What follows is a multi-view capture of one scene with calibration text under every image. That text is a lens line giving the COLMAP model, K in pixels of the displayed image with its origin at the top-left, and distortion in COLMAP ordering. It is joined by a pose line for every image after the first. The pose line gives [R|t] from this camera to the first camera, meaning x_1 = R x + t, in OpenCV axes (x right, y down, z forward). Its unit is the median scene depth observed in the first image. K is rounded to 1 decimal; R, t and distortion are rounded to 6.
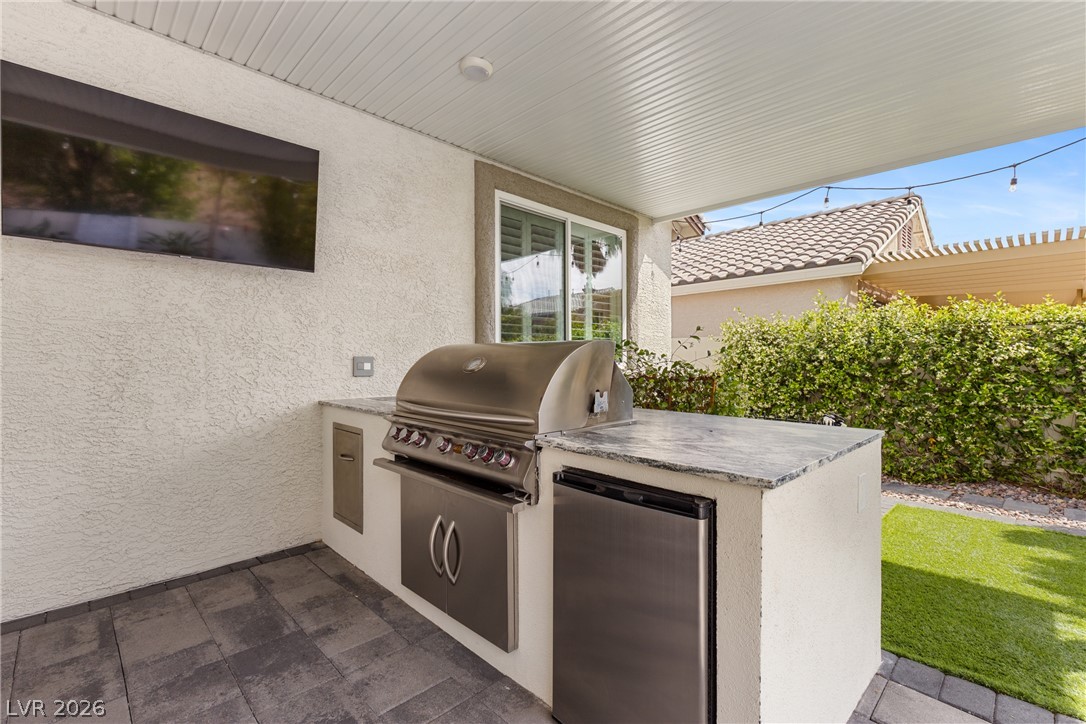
lens RADIAL K [[482.8, 0, 547.8], [0, 482.8, 358.9], [0, 0, 1]] dist [0.005076, -0.000933]
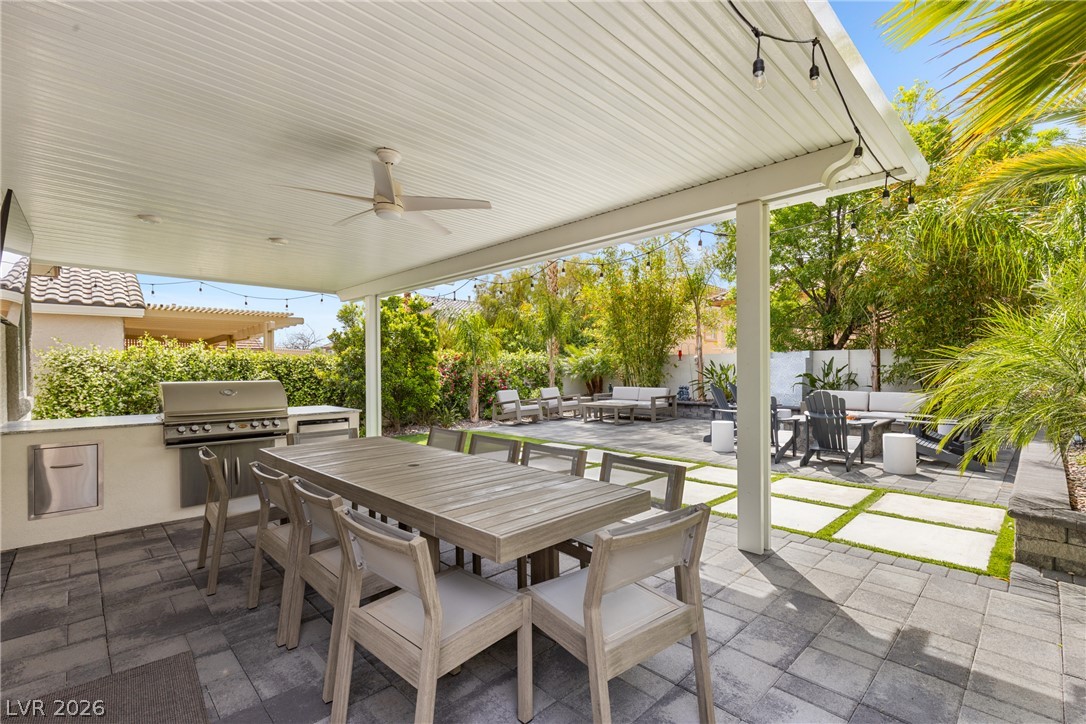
lens RADIAL K [[482.8, 0, 548.6], [0, 482.8, 371.8], [0, 0, 1]] dist [0.005076, -0.000933]
pose [[0.011873, -0.005939, 0.999912, -1.819617], [0.005792, 0.999966, 0.005871, -0.062988], [-0.999913, 0.005721, 0.011907, -0.399724]]
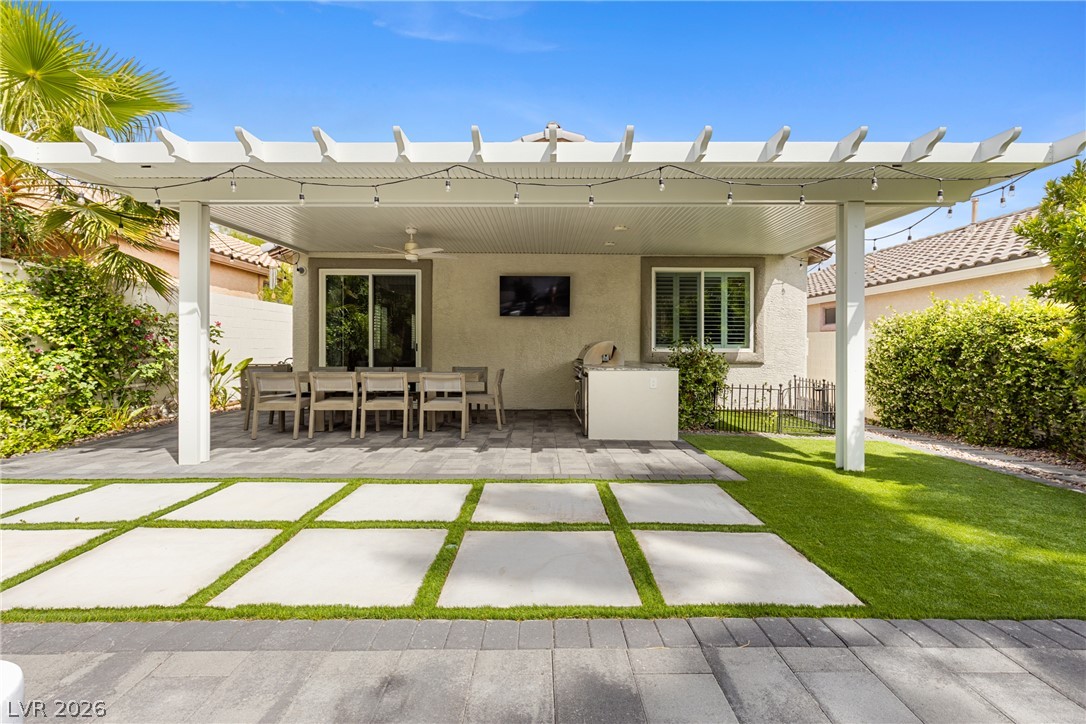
lens RADIAL K [[496.6, 0, 545.9], [0, 496.6, 344.0], [0, 0, 1]] dist [0.001057, 0.000379]
pose [[0.711316, -0.000897, -0.702872, 1.657110], [-0.003482, 0.999982, -0.004801, 0.004814], [0.702864, 0.005862, 0.711301, -1.349831]]
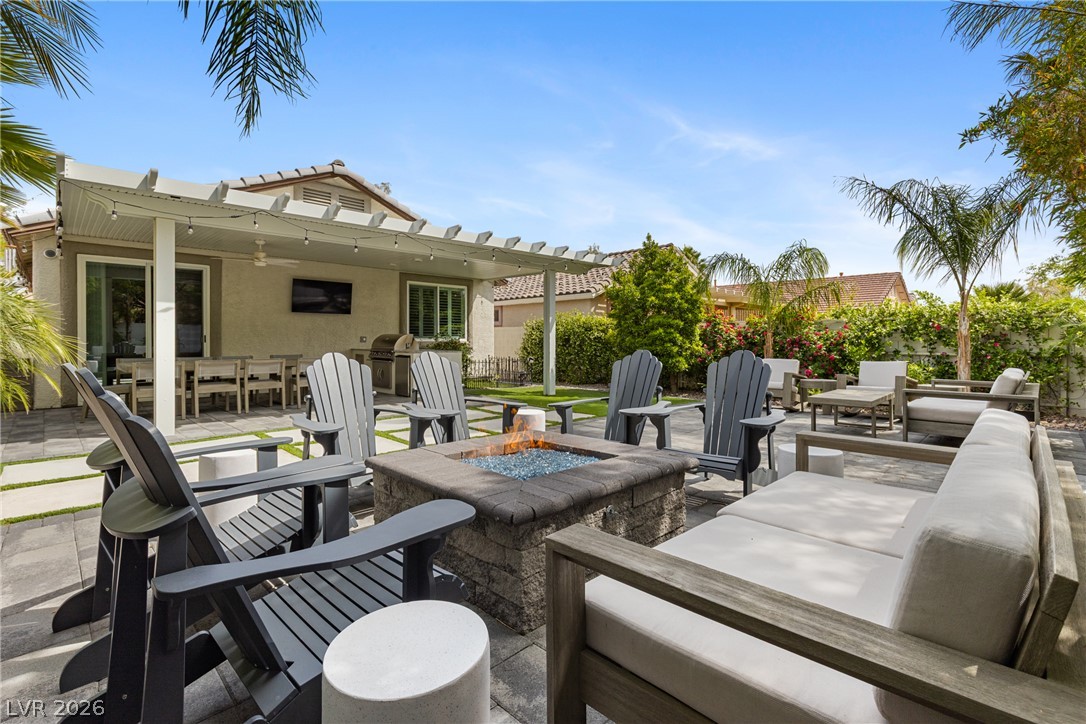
lens RADIAL K [[496.6, 0, 552.7], [0, 496.6, 337.8], [0, 0, 1]] dist [0.001057, 0.000379]
pose [[0.999923, 0.001818, 0.012286, 1.137191], [-0.001838, 0.999997, 0.001603, -0.003060], [-0.012283, -0.001625, 0.999923, -3.142754]]
